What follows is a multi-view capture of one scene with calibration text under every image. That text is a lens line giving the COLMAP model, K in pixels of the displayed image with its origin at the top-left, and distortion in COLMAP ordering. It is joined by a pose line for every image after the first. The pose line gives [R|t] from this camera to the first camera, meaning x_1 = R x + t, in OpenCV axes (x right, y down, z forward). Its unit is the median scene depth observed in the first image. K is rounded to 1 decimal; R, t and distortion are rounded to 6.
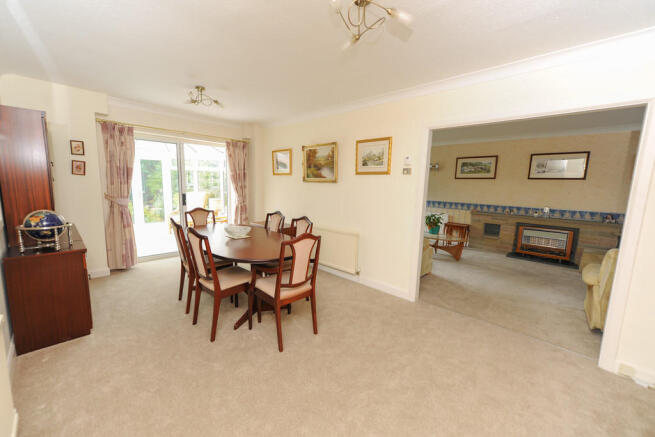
lens RADIAL K [[261.5, 0, 325.9], [0, 261.5, 219.6], [0, 0, 1]] dist [0.021937, -0.001100]
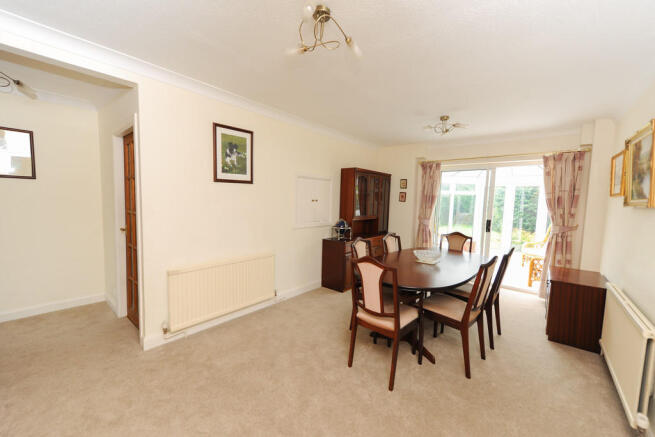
lens RADIAL K [[261.5, 0, 326.1], [0, 261.5, 219.0], [0, 0, 1]] dist [0.021937, -0.001100]
pose [[0.081504, 0.048177, -0.995508, 0.441349], [-0.165841, 0.985562, 0.034118, -0.044411], [0.982779, 0.162316, 0.088317, 0.404690]]
